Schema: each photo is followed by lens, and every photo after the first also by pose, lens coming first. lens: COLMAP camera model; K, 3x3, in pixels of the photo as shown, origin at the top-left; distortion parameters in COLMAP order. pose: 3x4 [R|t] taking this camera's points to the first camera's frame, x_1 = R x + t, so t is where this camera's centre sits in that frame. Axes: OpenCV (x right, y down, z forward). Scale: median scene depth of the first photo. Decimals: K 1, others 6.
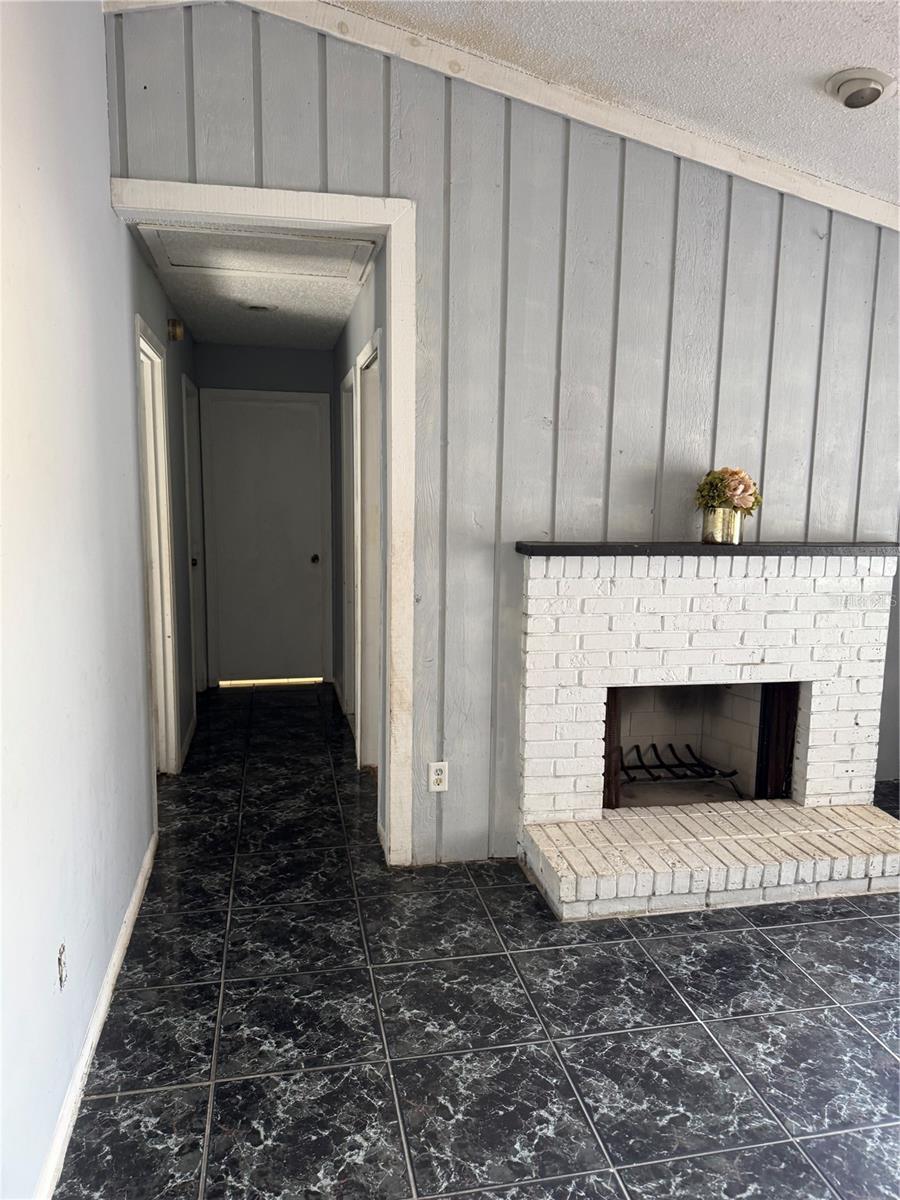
lens RADIAL K [[825.8, 0, 450.3], [0, 825.8, 615.9], [0, 0, 1]] dist [0.052859, -0.145338]
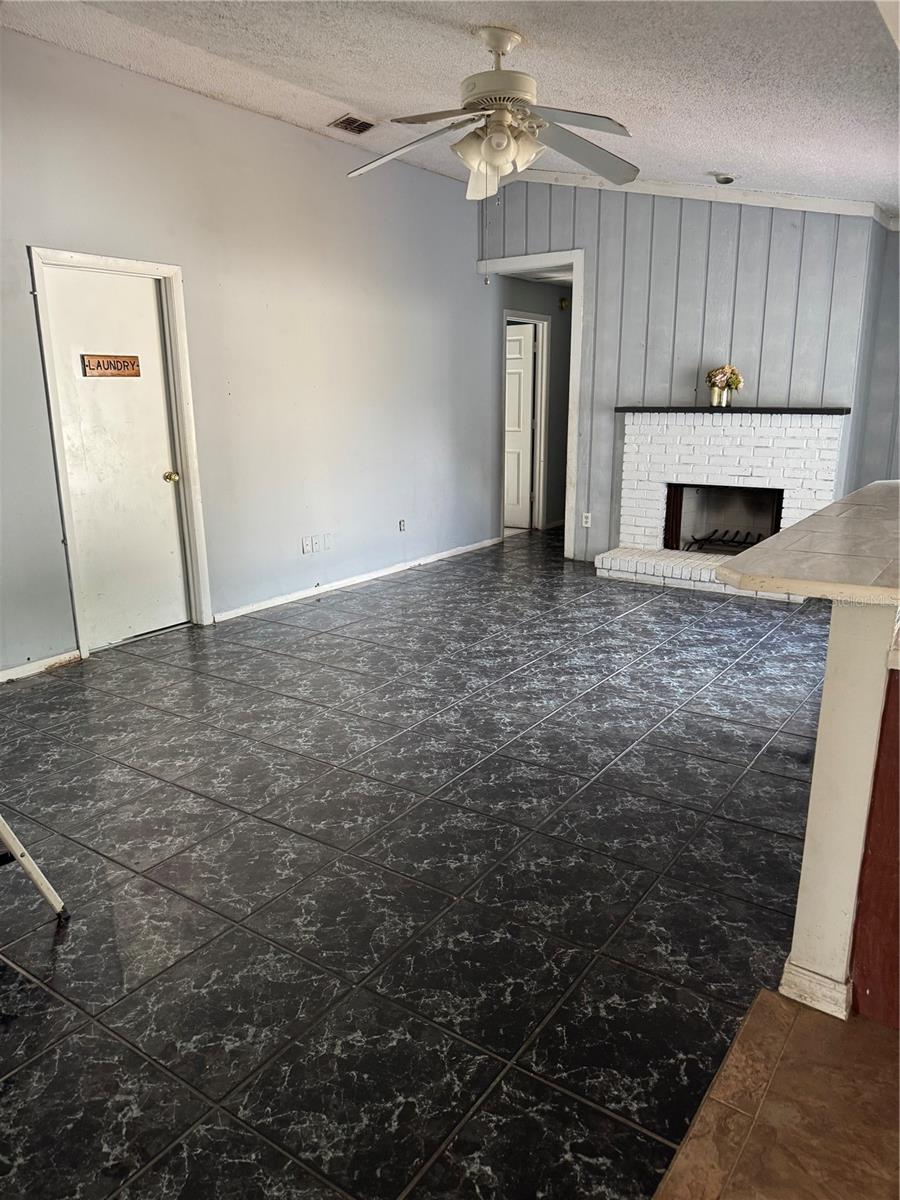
lens RADIAL K [[831.7, 0, 479.6], [0, 831.7, 616.9], [0, 0, 1]] dist [0.142886, -0.337607]
pose [[0.701276, 0.161995, -0.694240, 1.359053], [-0.101601, 0.986610, 0.127587, 0.196149], [0.705613, -0.018938, 0.708344, -0.756553]]
